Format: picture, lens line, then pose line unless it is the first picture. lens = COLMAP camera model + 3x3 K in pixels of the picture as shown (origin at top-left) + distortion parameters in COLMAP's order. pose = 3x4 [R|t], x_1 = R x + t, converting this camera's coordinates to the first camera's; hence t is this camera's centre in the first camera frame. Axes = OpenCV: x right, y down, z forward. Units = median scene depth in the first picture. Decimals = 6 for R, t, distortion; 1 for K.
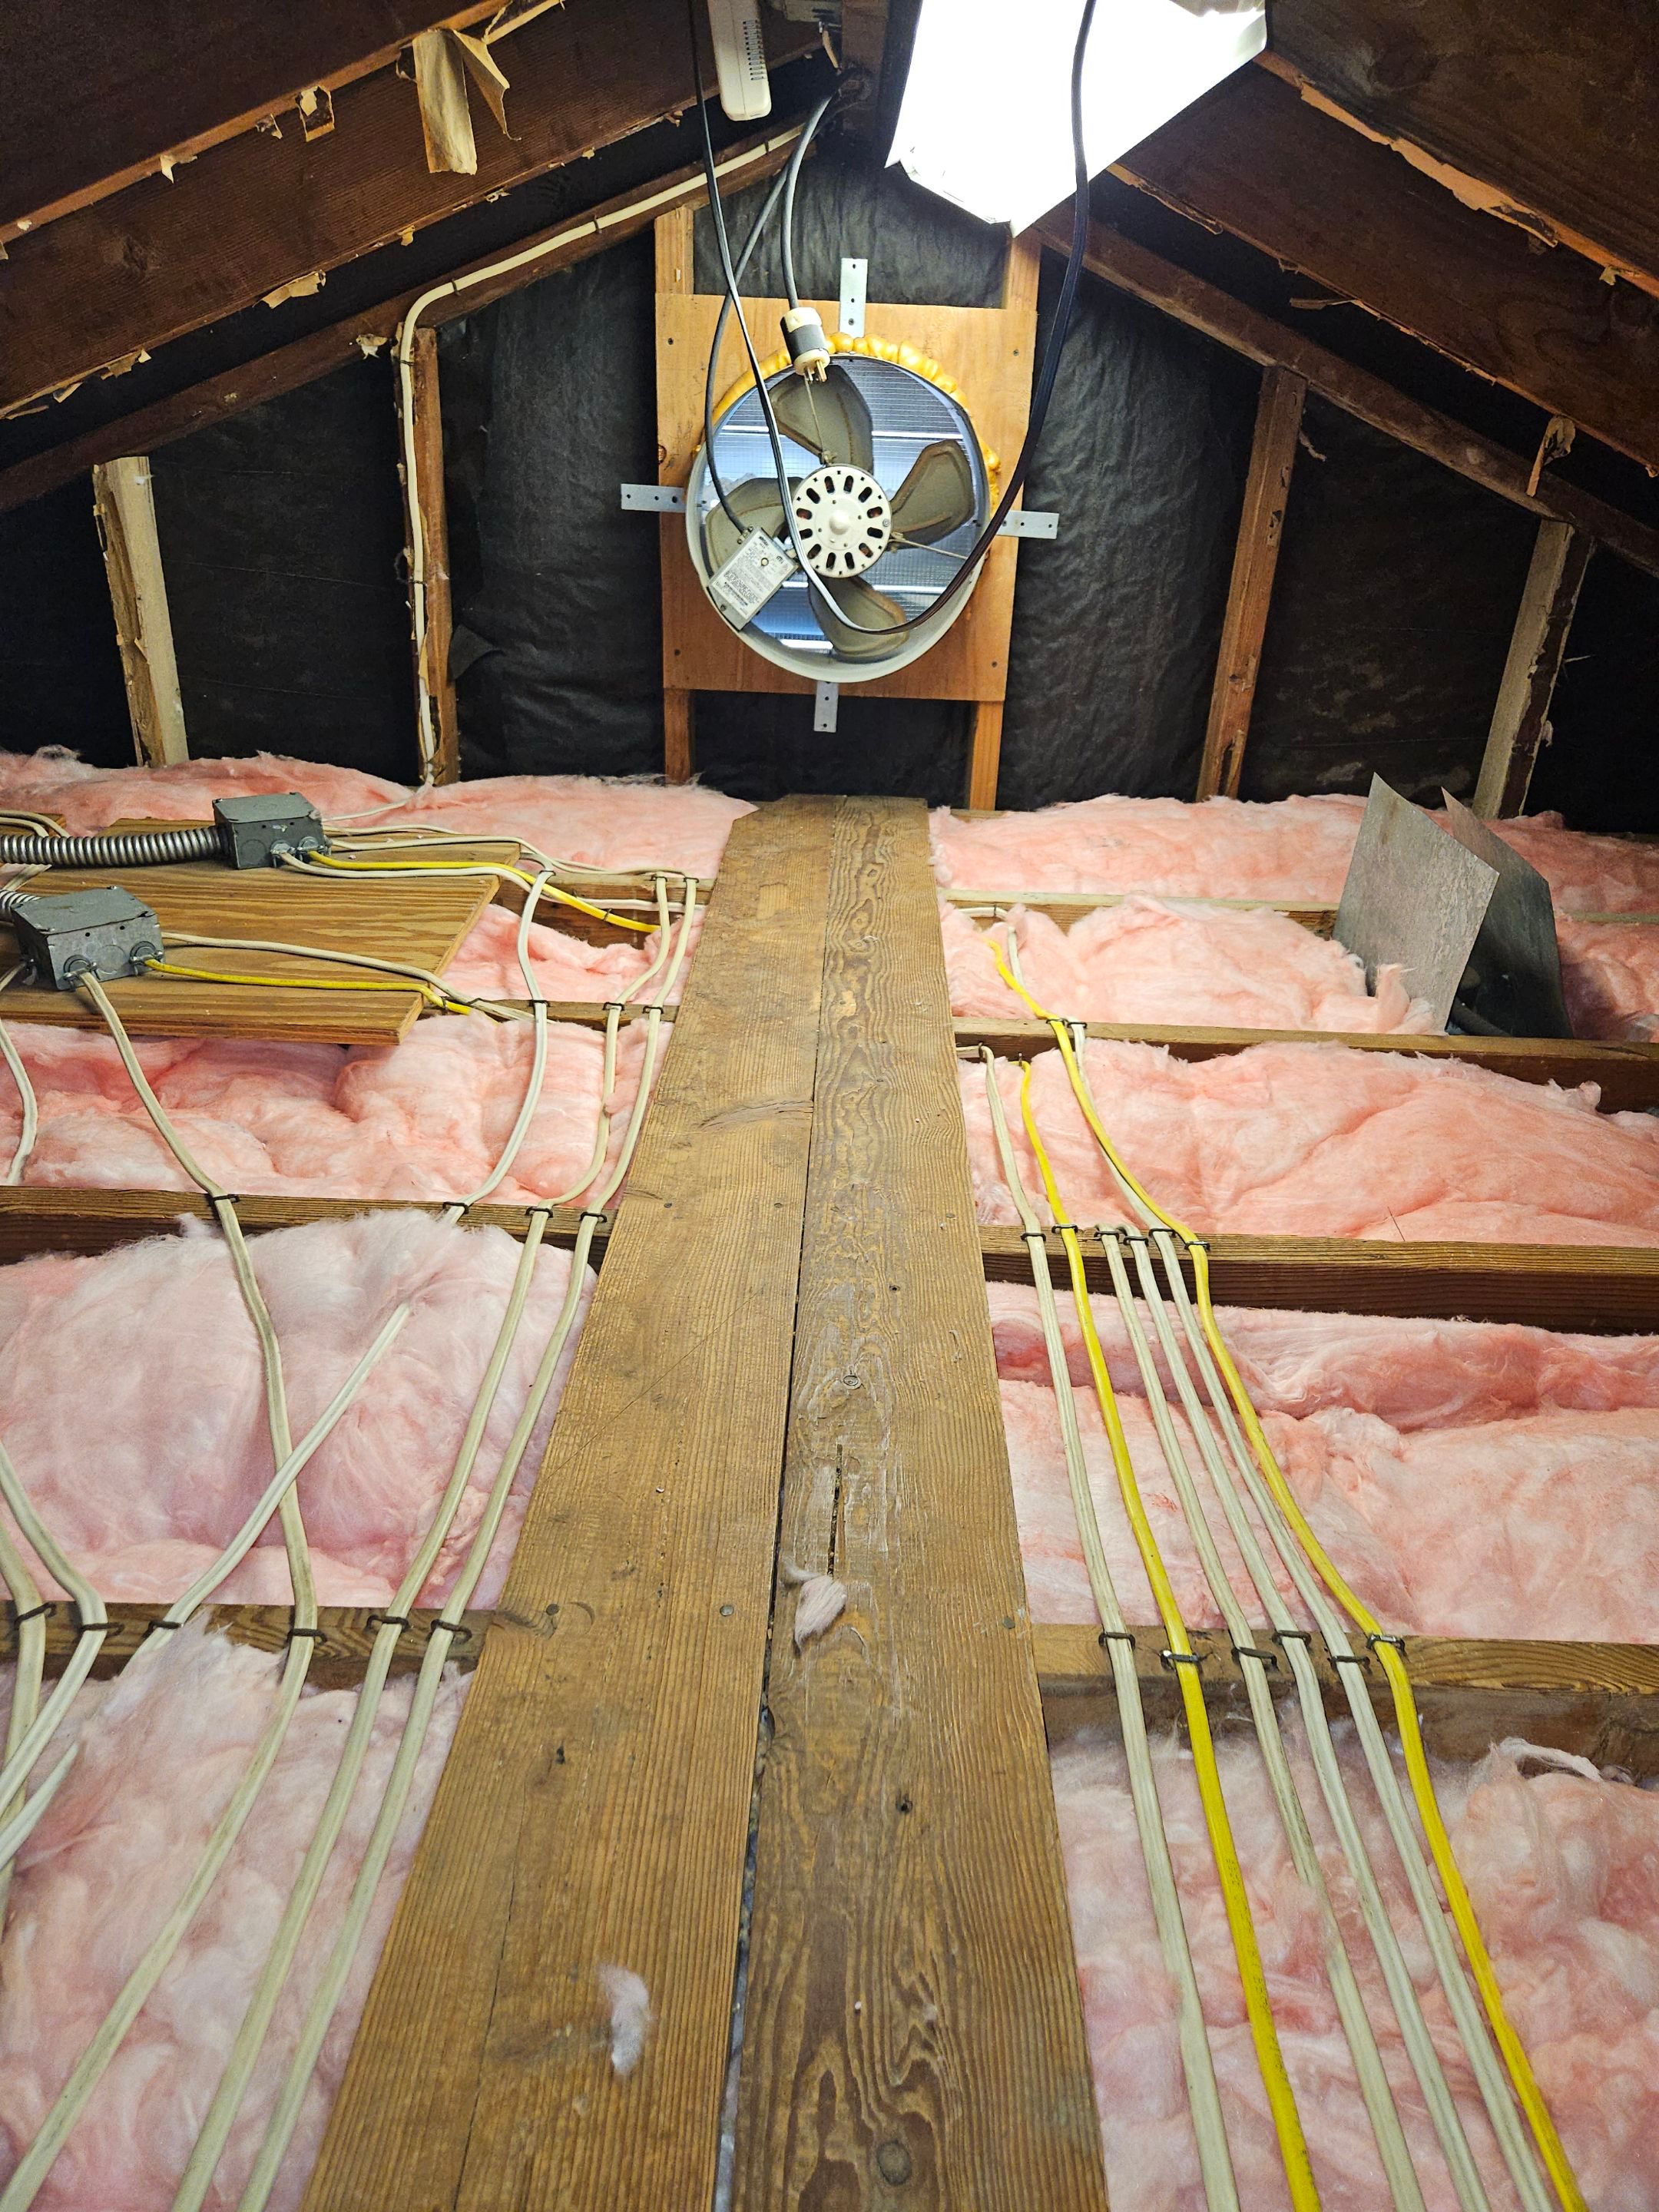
lens RADIAL K [[1465.8, 0, 834.0], [0, 1465.8, 1088.6], [0, 0, 1]] dist [0.045227, -0.034626]
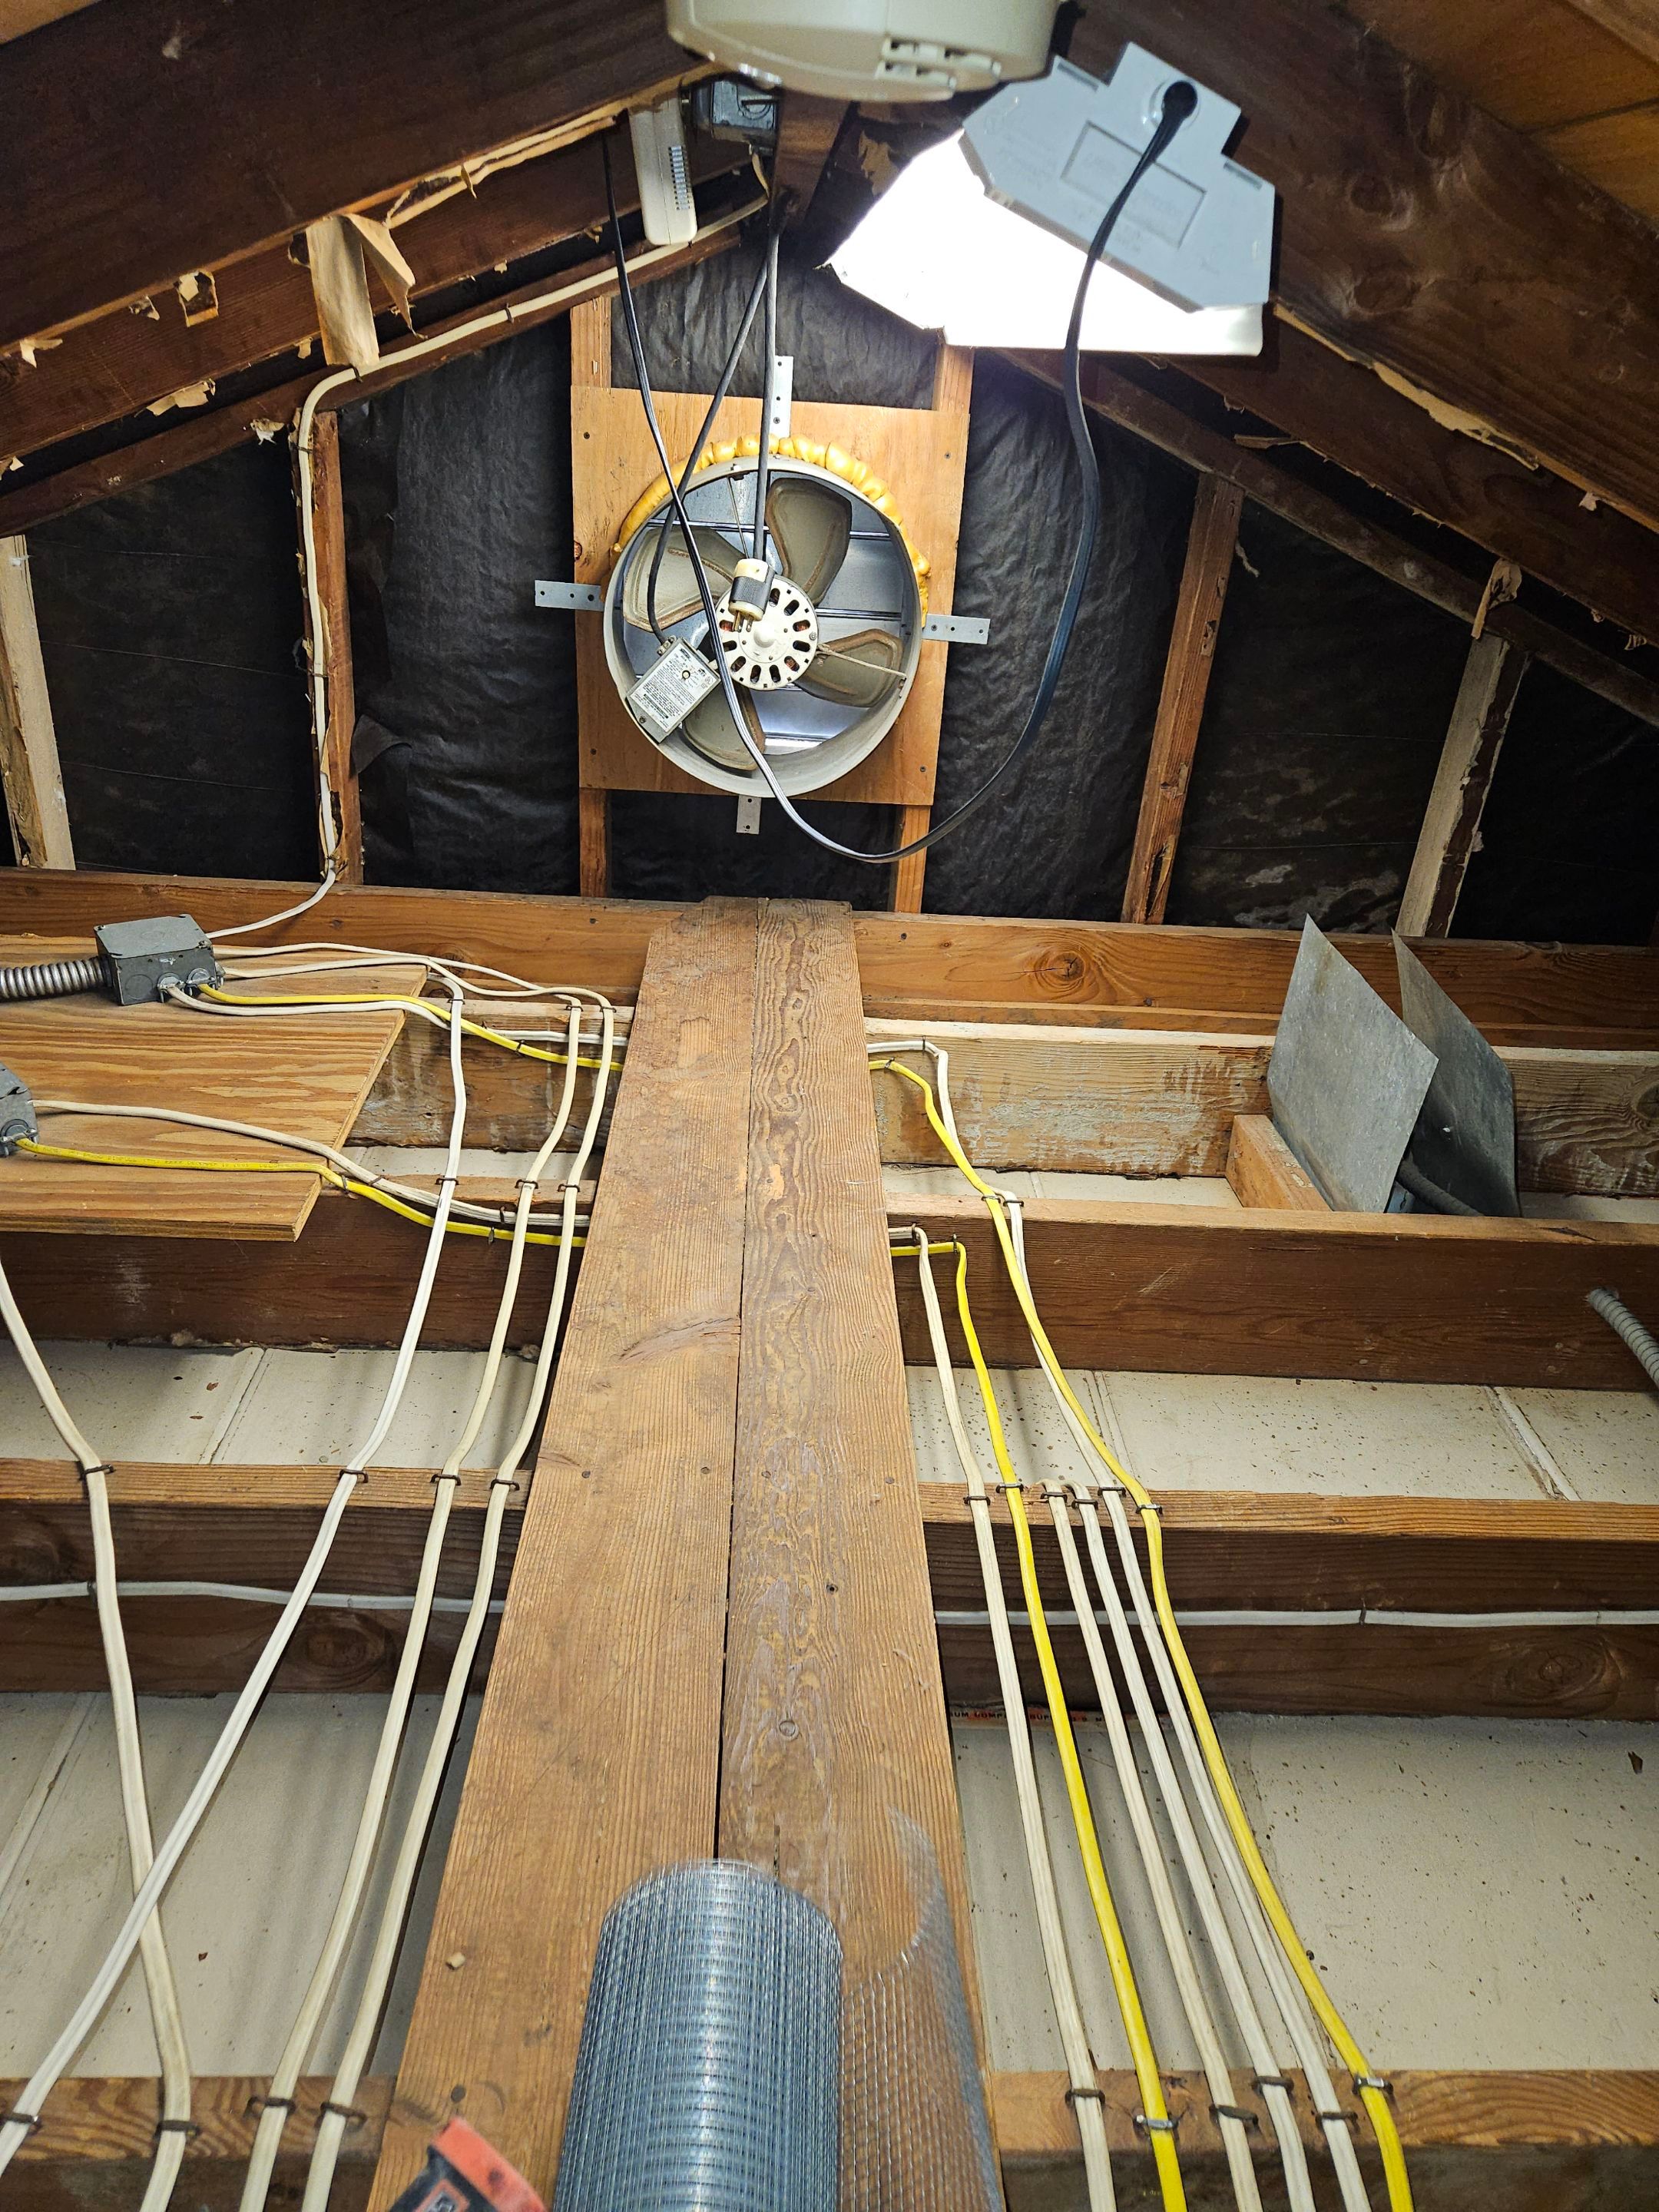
lens RADIAL K [[1465.8, 0, 813.6], [0, 1465.8, 1114.1], [0, 0, 1]] dist [0.045227, -0.034626]
pose [[0.998923, 0.004097, 0.046223, -0.008622], [-0.004891, 0.999842, 0.017076, -0.104857], [-0.046145, -0.017284, 0.998785, 0.043832]]
